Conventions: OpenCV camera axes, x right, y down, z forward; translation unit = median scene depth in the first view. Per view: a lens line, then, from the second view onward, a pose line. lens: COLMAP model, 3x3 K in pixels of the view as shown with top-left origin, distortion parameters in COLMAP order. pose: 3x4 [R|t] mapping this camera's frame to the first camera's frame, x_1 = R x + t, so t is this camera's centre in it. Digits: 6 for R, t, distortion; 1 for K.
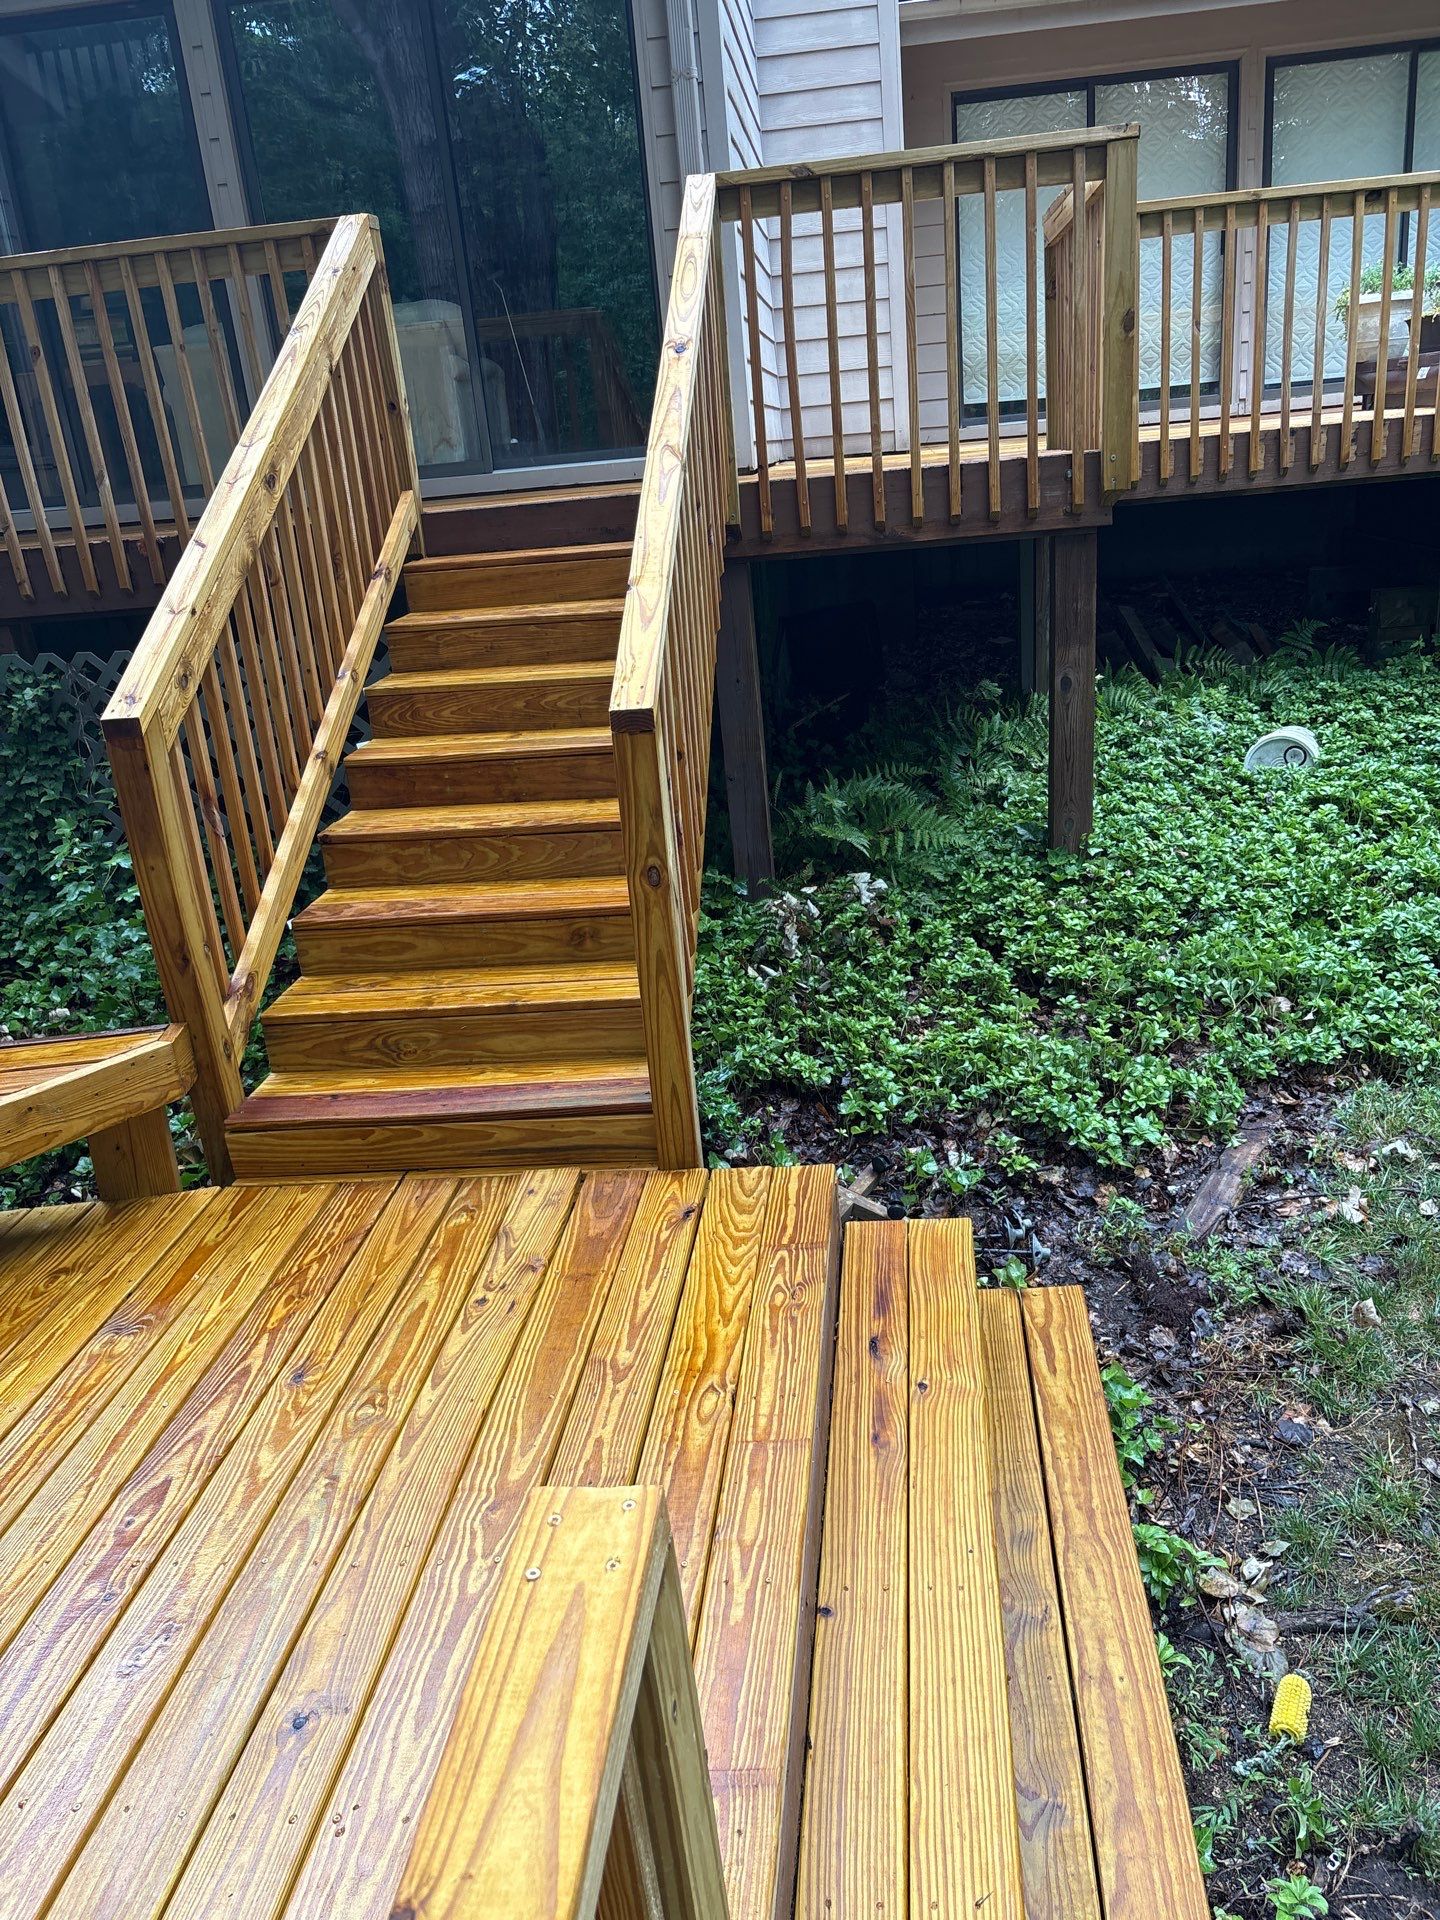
lens RADIAL K [[1456.0, 0, 713.4], [0, 1456.0, 958.6], [0, 0, 1]] dist [0.063706, -0.060956]
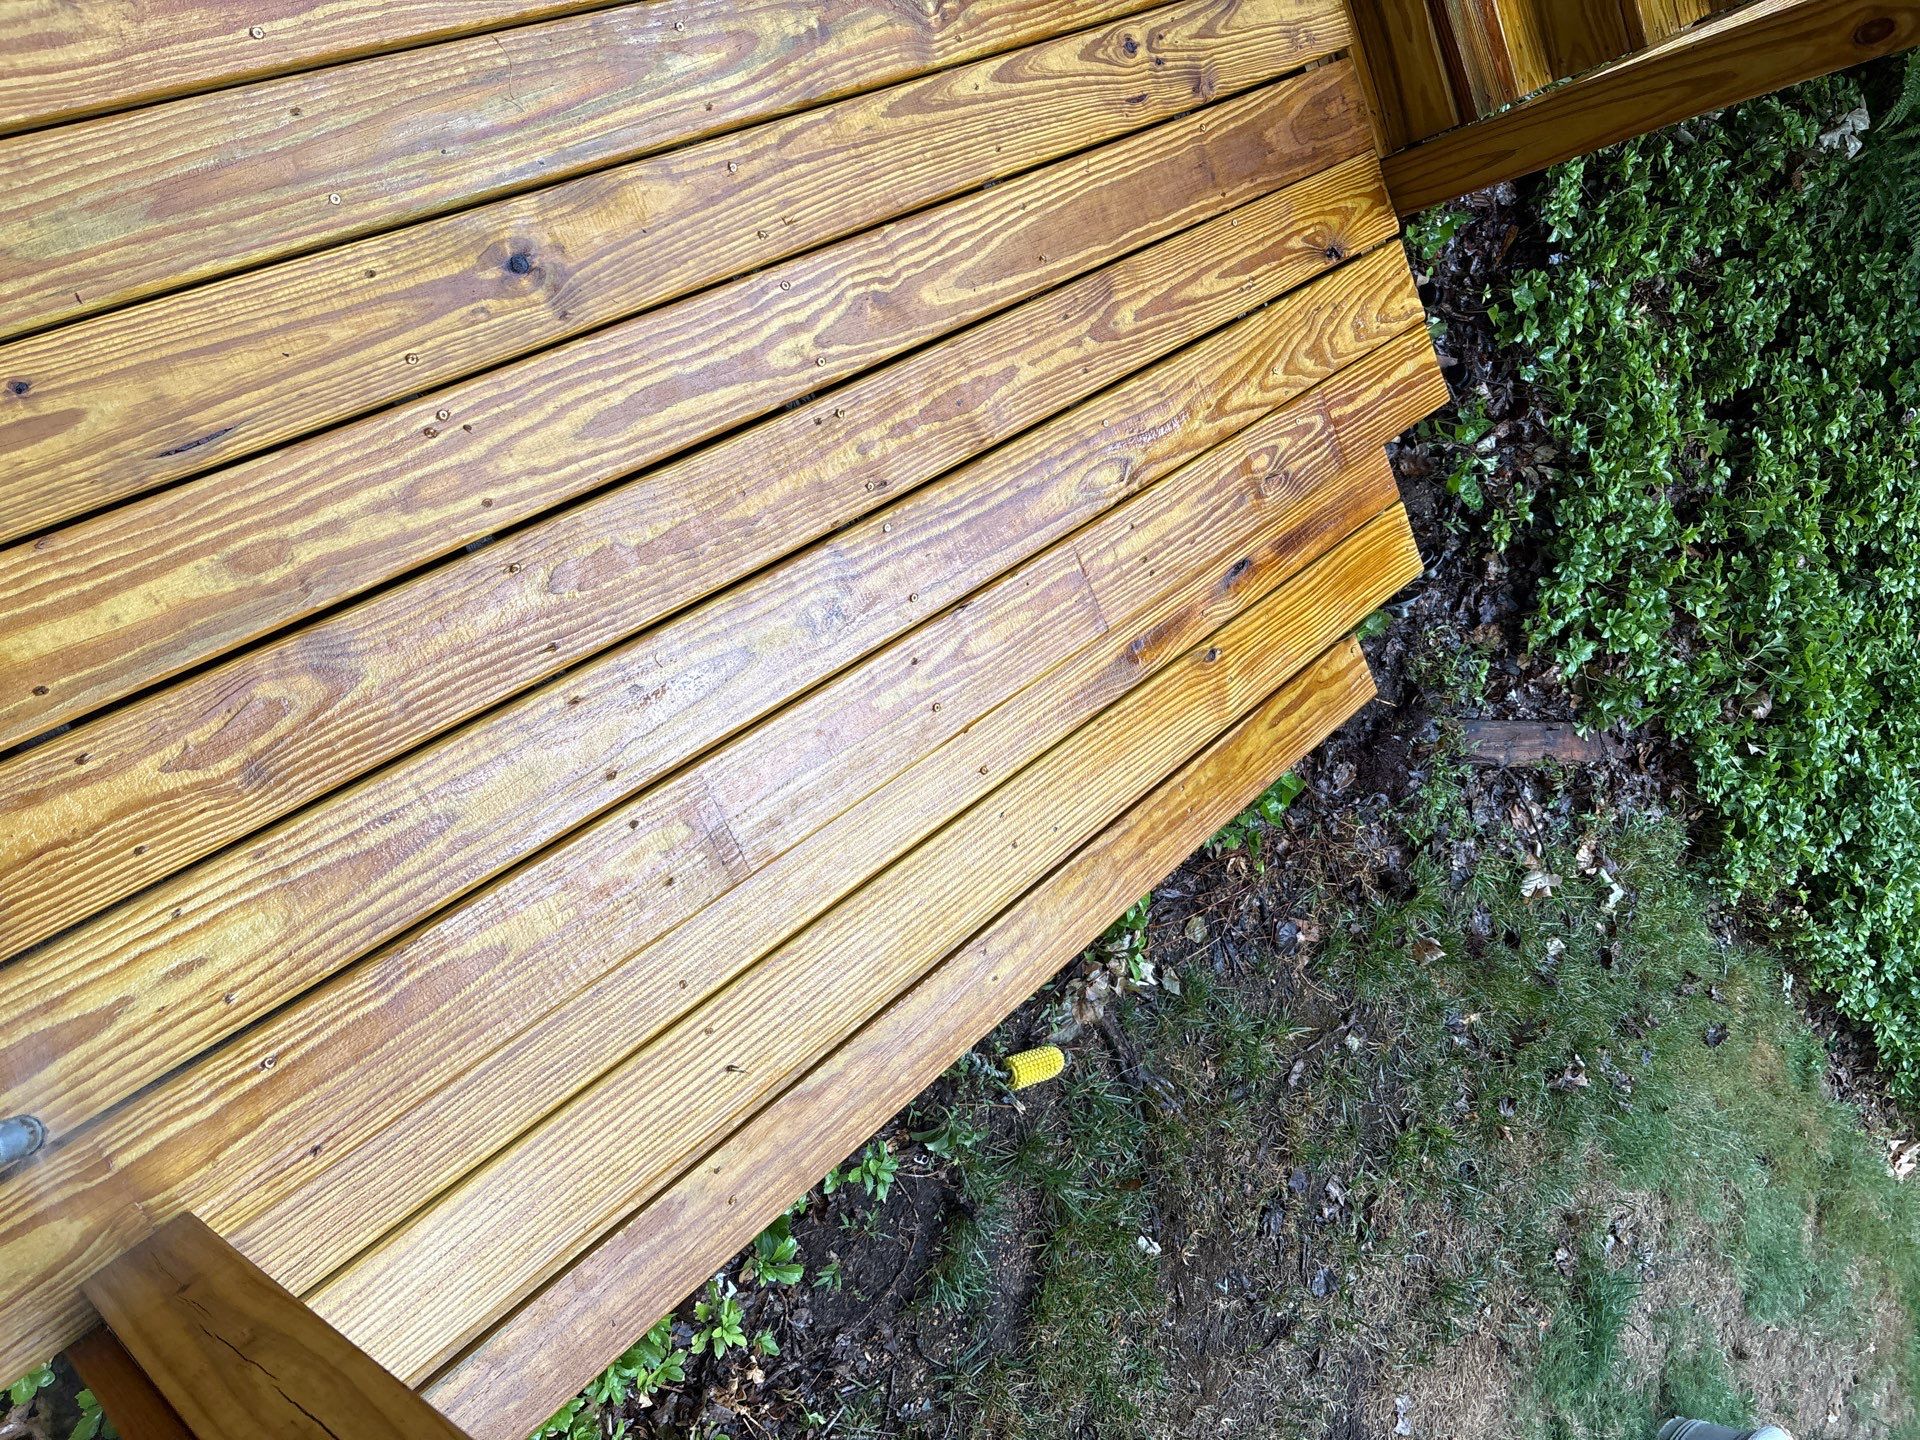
lens RADIAL K [[1468.0, 0, 963.0], [0, 1468.0, 709.0], [0, 0, 1]] dist [0.051064, -0.060932]
pose [[0.377999, 0.829811, 0.410524, -0.159387], [-0.856495, 0.145098, 0.495342, 0.002819], [0.351474, -0.538850, 0.765576, 0.206738]]
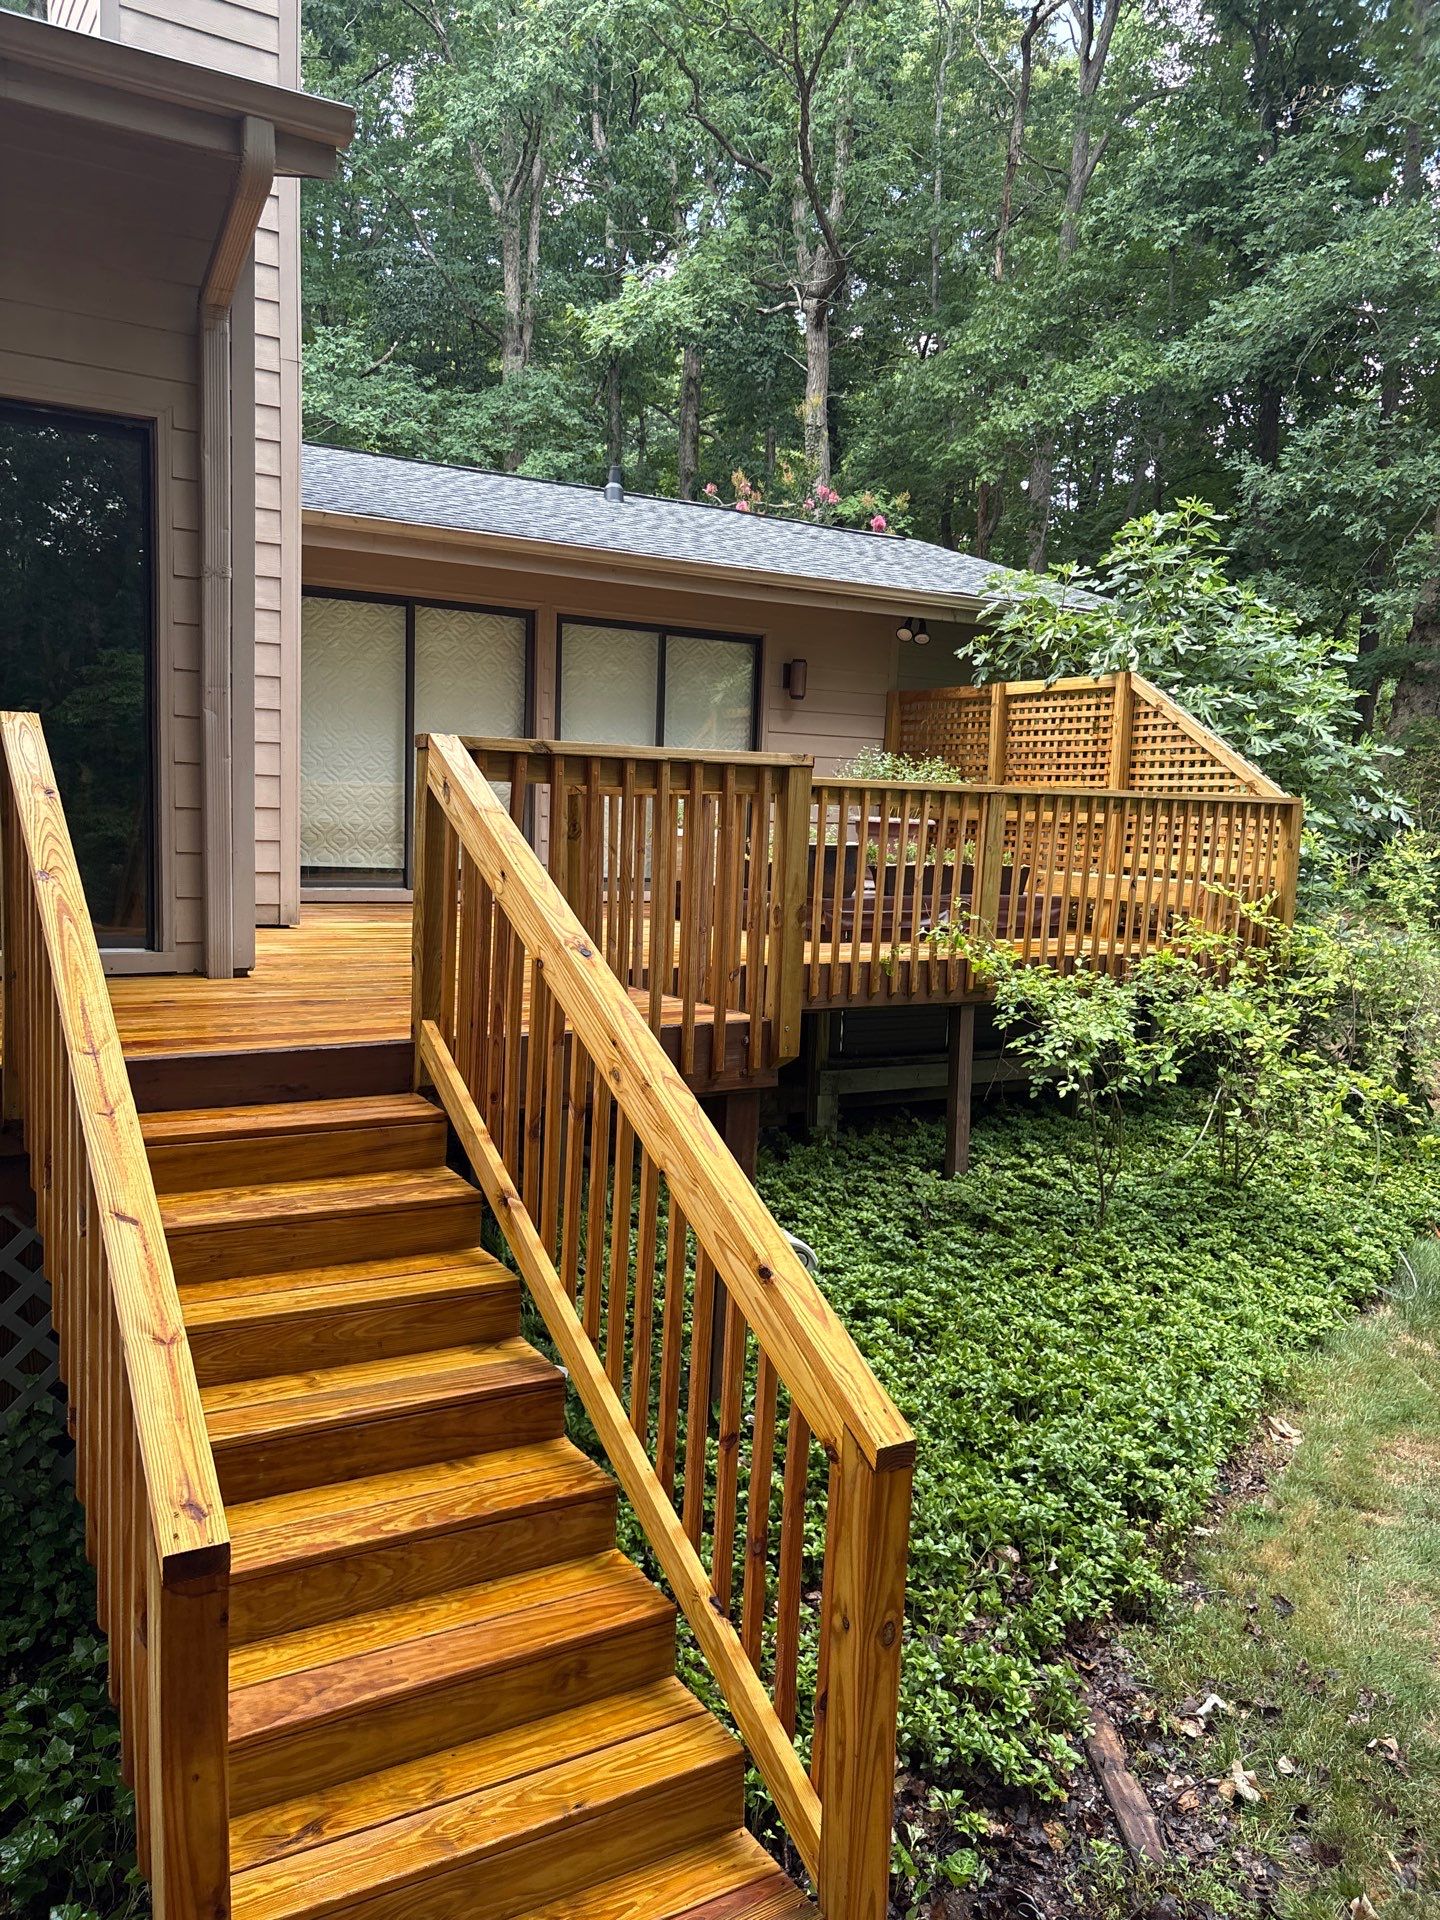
lens RADIAL K [[1468.0, 0, 708.3], [0, 1468.0, 941.5], [0, 0, 1]] dist [0.051064, -0.060932]
pose [[0.790933, 0.056051, 0.609330, -0.522883], [0.102004, 0.969785, -0.221613, -0.208351], [-0.603341, 0.237436, 0.761317, 0.248975]]
